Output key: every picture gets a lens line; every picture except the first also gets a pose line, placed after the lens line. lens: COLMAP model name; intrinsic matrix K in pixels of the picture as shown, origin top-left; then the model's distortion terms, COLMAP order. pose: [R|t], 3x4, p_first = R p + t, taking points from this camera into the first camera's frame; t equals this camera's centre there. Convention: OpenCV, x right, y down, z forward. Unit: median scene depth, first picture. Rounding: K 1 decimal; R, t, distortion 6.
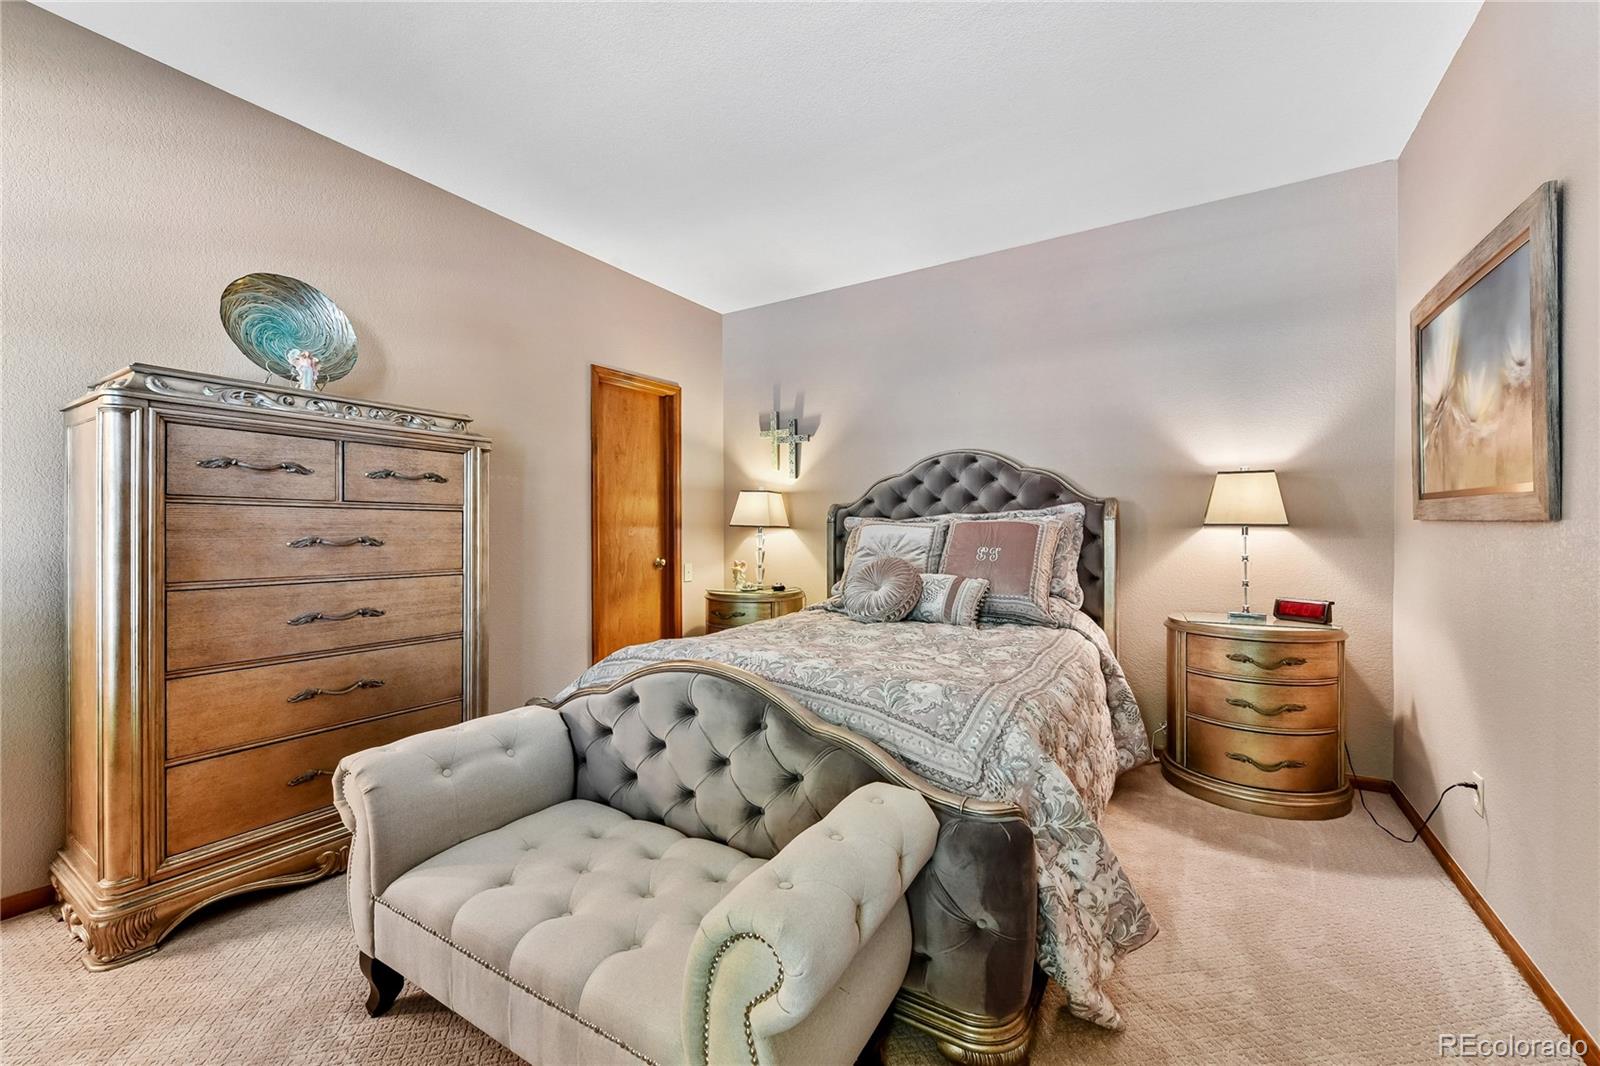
lens RADIAL K [[639.9, 0, 800.0], [0, 639.9, 533.0], [0, 0, 1]] dist [0.000037, -0.000234]
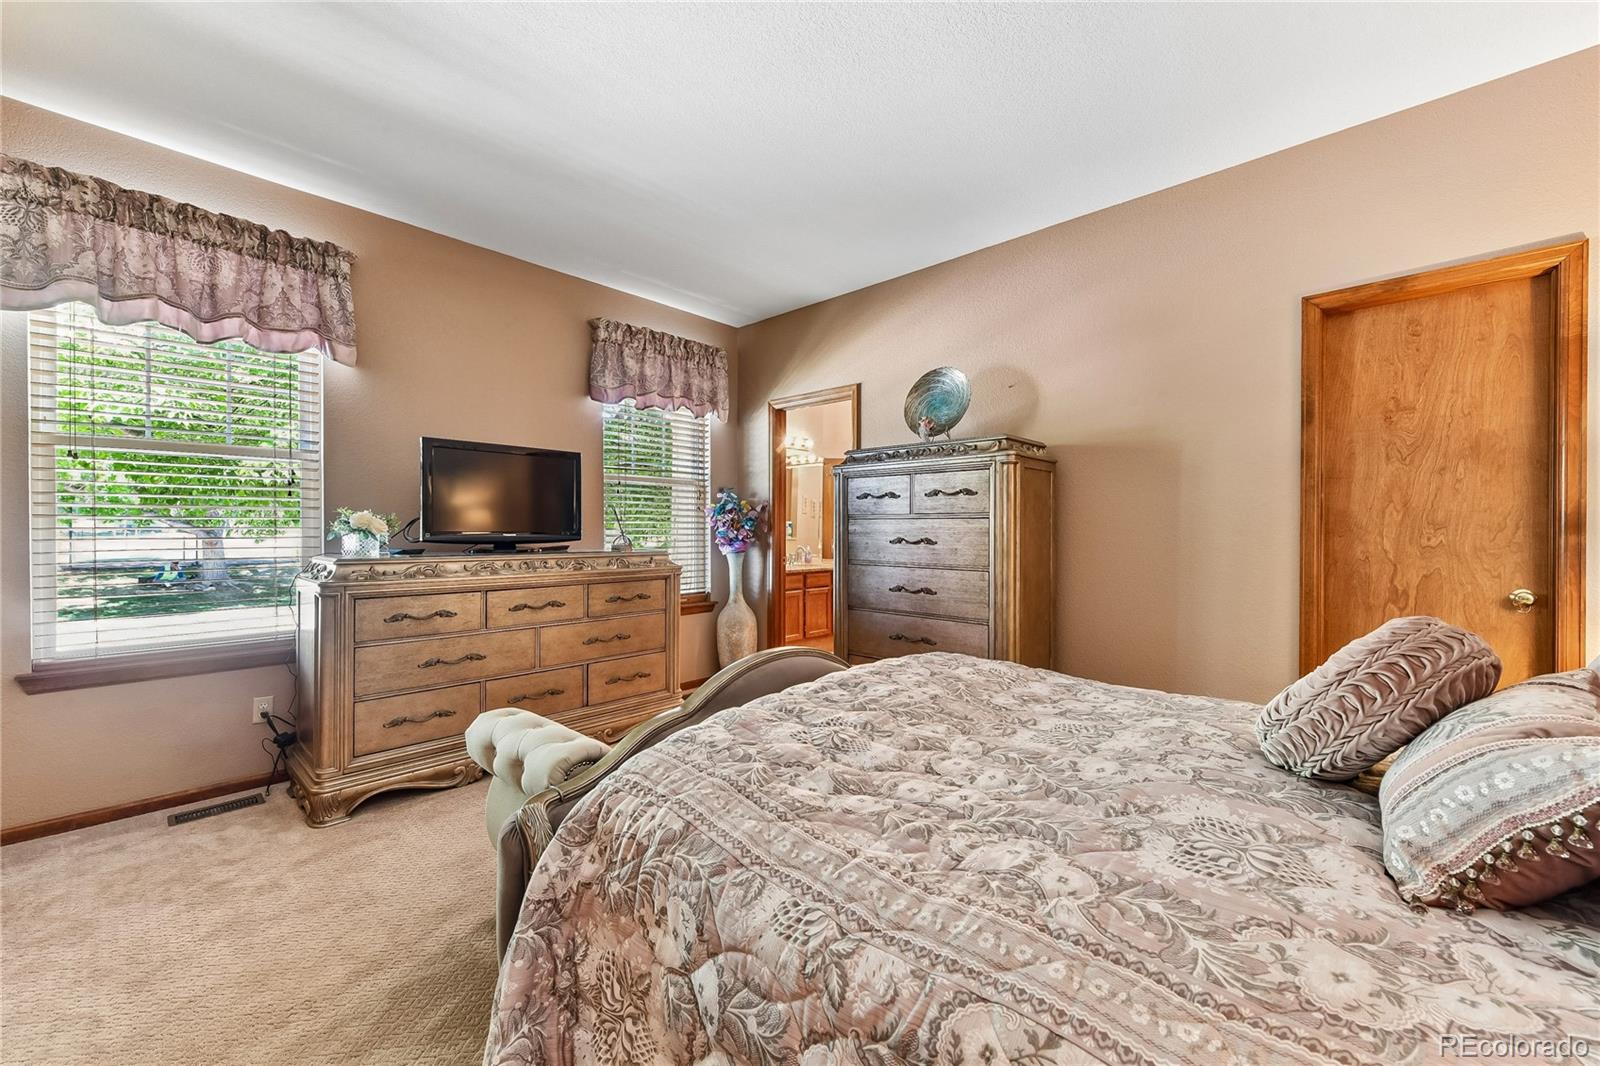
lens RADIAL K [[639.9, 0, 800.0], [0, 639.9, 533.0], [0, 0, 1]] dist [0.000037, -0.000234]
pose [[-0.205449, 0.001694, -0.978666, 0.741110], [-0.008800, 0.999955, 0.003578, -0.007710], [0.978628, 0.009347, -0.205425, 0.965671]]
